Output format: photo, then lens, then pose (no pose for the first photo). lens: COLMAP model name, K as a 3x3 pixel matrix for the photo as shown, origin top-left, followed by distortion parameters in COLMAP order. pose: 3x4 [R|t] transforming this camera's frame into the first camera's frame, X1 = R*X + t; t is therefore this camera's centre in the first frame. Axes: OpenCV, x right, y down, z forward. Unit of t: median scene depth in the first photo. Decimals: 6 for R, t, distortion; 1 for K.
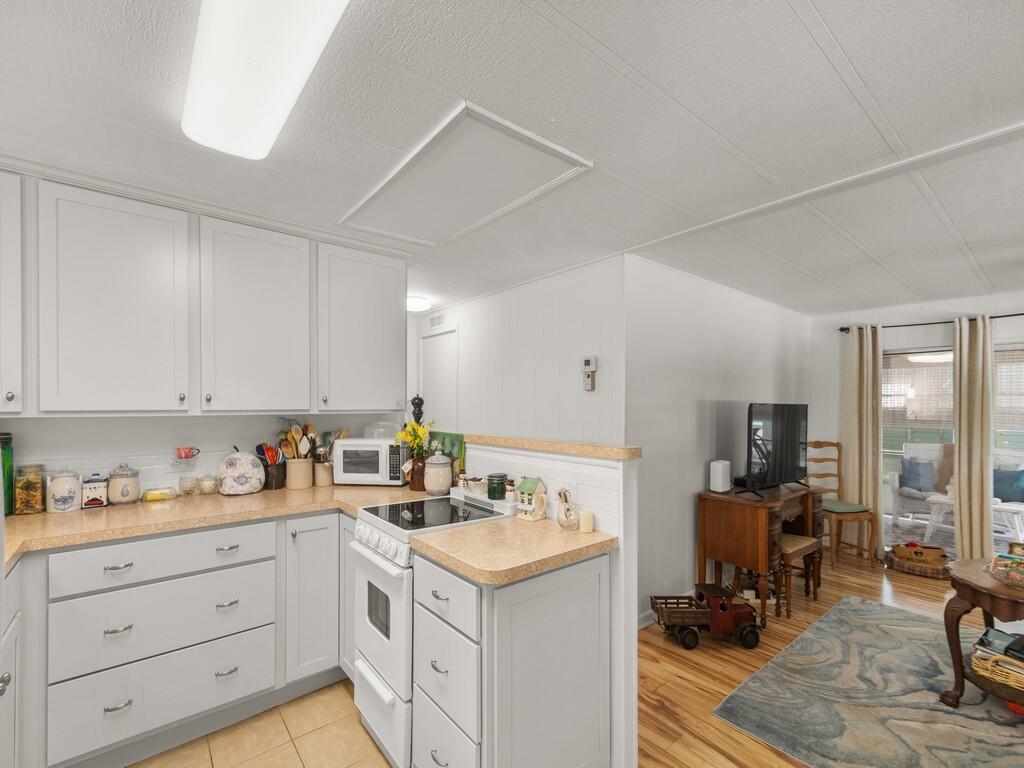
lens RADIAL K [[447.0, 0, 477.0], [0, 447.0, 402.4], [0, 0, 1]] dist [0.011208, -0.002520]
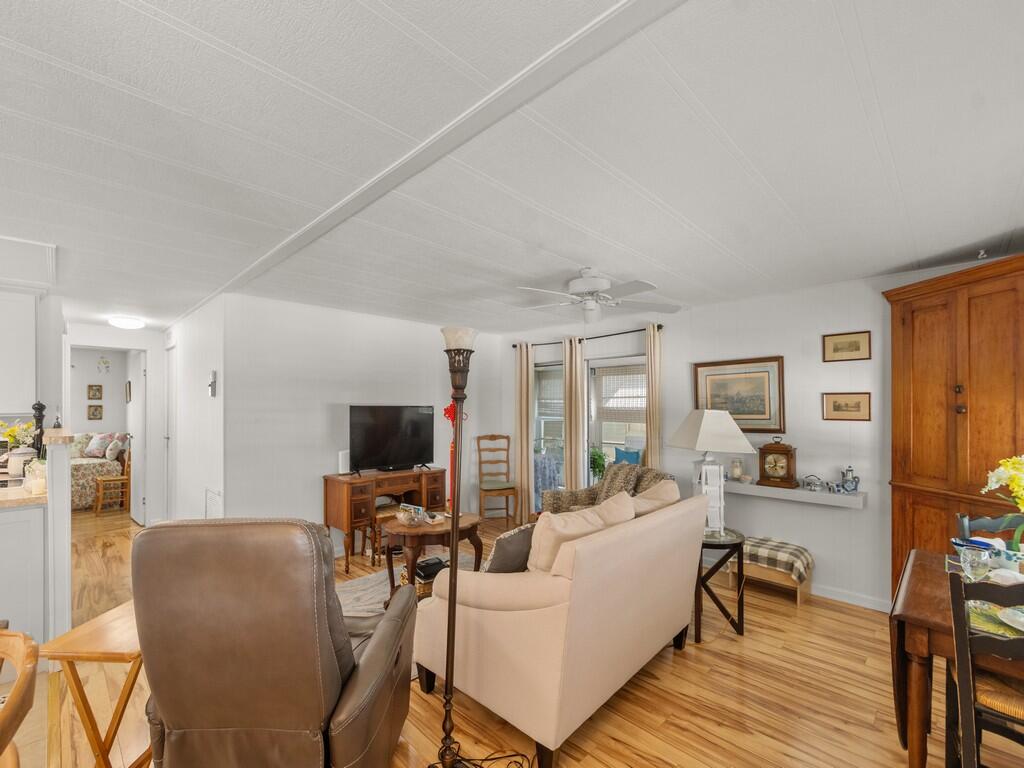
lens RADIAL K [[447.0, 0, 463.7], [0, 447.0, 405.7], [0, 0, 1]] dist [0.011208, -0.002520]
pose [[0.995611, -0.007971, 0.093248, 0.578976], [0.007778, 0.999967, 0.002437, 0.001368], [-0.093265, -0.001701, 0.995640, -0.244294]]
